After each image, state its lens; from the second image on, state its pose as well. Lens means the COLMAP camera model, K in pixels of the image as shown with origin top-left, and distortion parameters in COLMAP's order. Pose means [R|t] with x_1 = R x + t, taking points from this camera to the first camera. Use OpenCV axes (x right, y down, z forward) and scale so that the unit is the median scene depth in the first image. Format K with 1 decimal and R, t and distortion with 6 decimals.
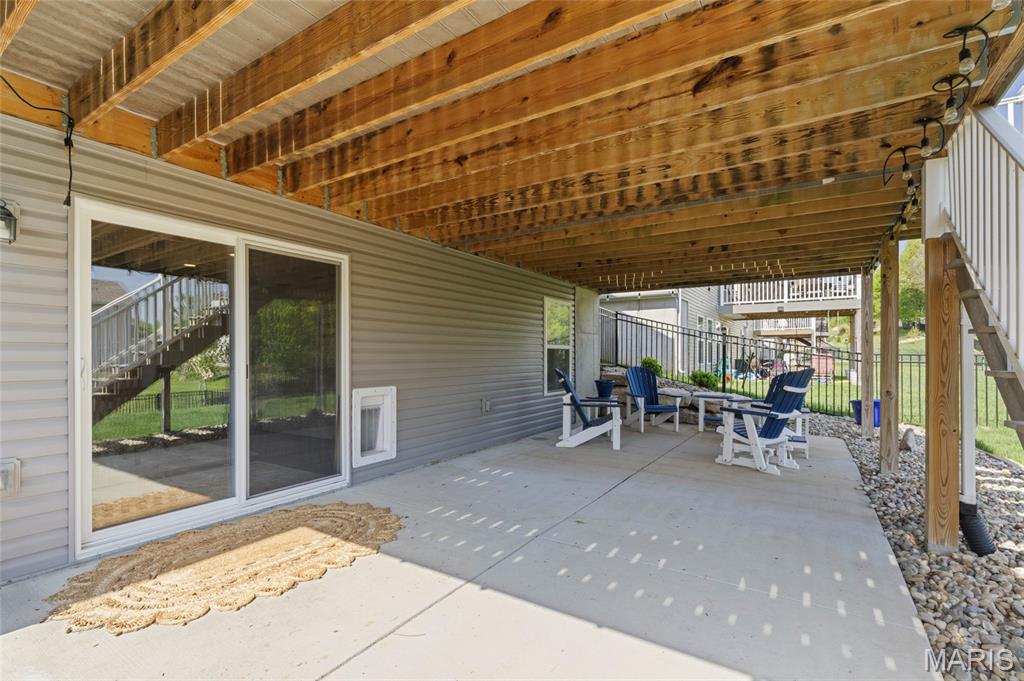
lens RADIAL K [[459.8, 0, 511.8], [0, 459.8, 351.6], [0, 0, 1]] dist [-0.000214, -0.000071]
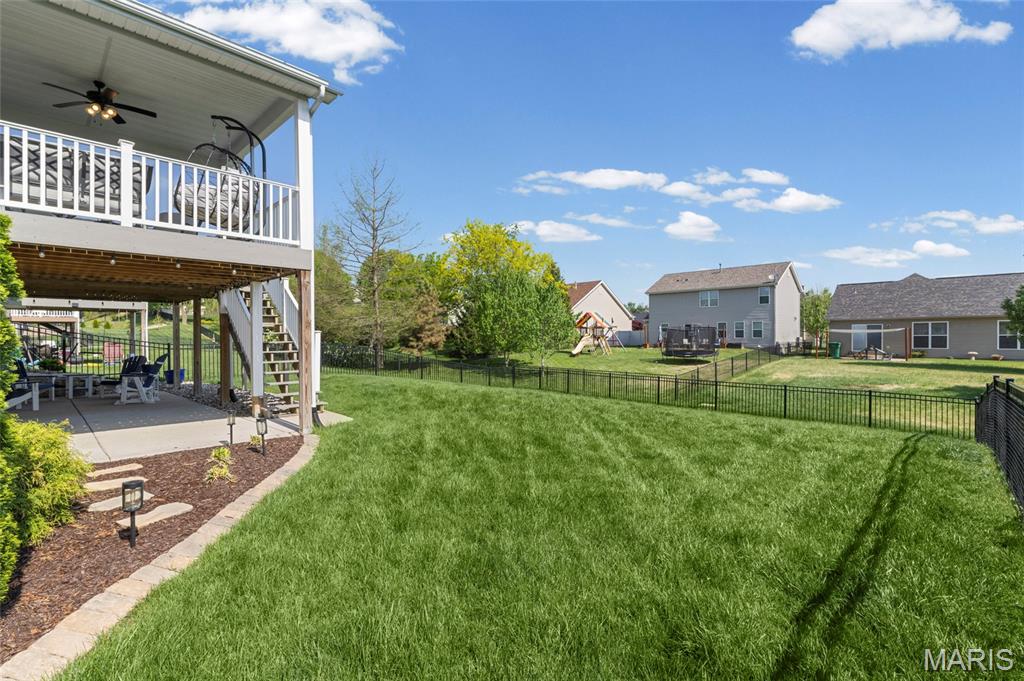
lens RADIAL K [[463.3, 0, 512.0], [0, 463.3, 340.5], [0, 0, 1]] dist [-0.000575, -0.000160]
pose [[0.198110, -0.007301, 0.980153, -0.960121], [0.001631, 0.999973, 0.007119, -0.026801], [-0.980178, 0.000188, 0.198117, -0.846093]]
